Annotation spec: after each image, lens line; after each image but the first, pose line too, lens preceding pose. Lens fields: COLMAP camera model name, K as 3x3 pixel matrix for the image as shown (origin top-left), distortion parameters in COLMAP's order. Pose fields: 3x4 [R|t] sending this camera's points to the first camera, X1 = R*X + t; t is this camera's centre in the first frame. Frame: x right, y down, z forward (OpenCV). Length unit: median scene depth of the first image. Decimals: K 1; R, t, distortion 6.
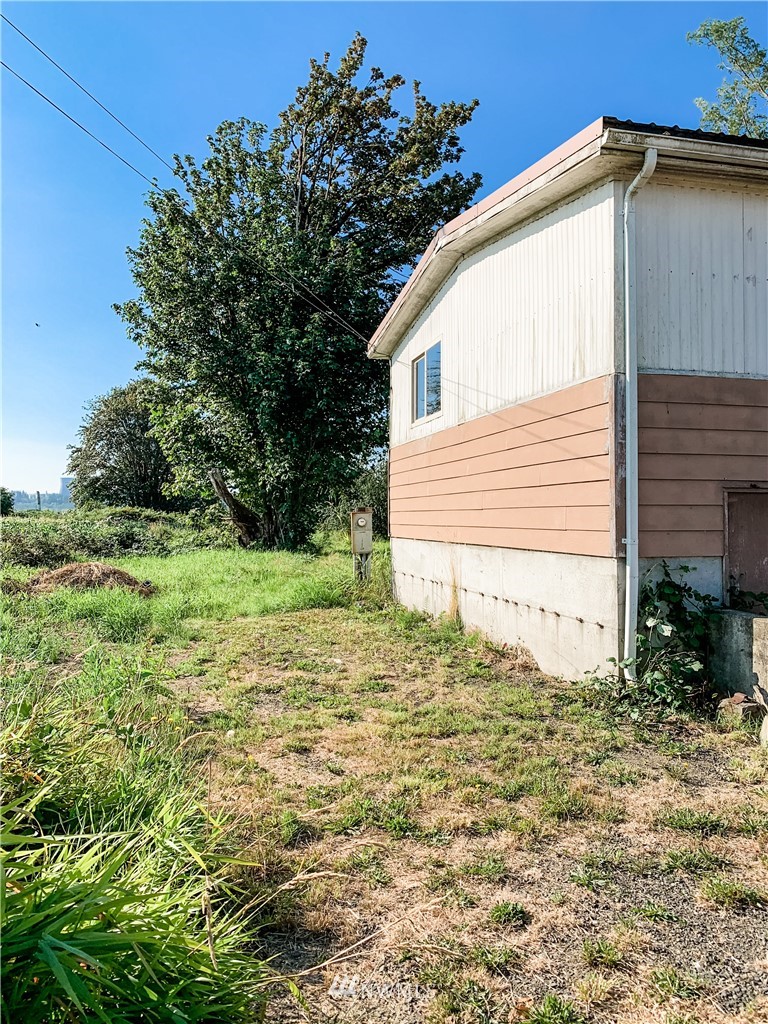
lens RADIAL K [[782.5, 0, 388.9], [0, 782.5, 502.5], [0, 0, 1]] dist [0.008362, -0.008512]
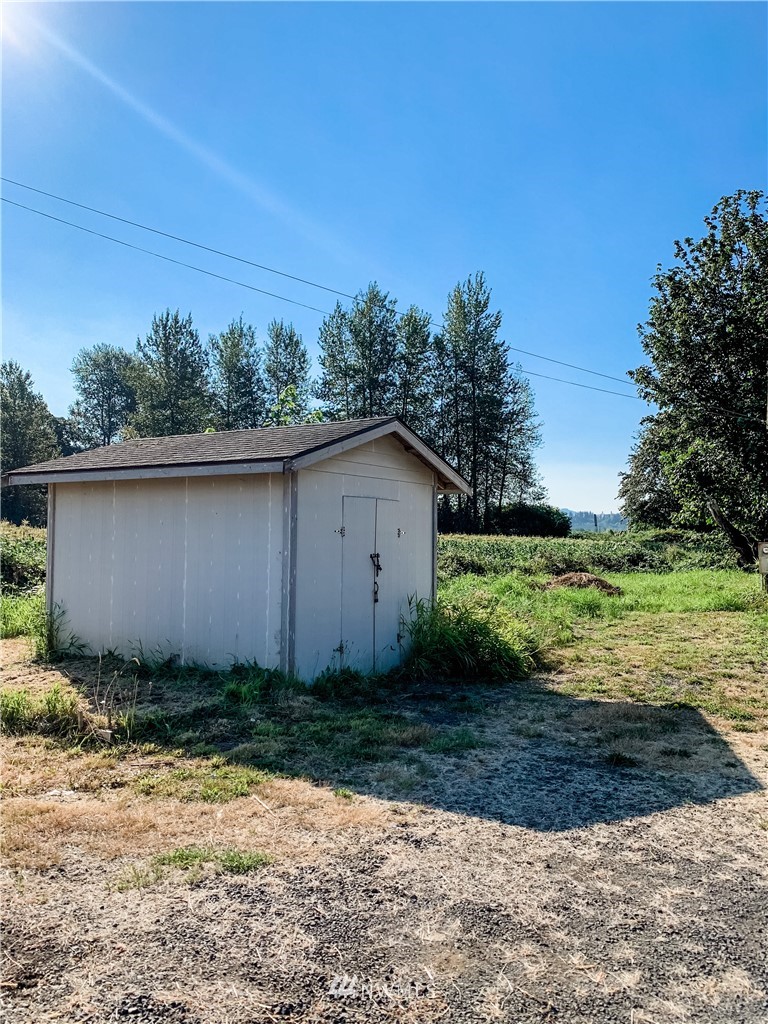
lens RADIAL K [[782.5, 0, 383.7], [0, 782.5, 509.4], [0, 0, 1]] dist [0.008362, -0.008512]
pose [[0.767221, -0.016159, -0.641179, 0.146847], [0.005933, 0.999819, -0.018097, -0.011135], [0.641355, 0.010080, 0.767178, -0.207439]]
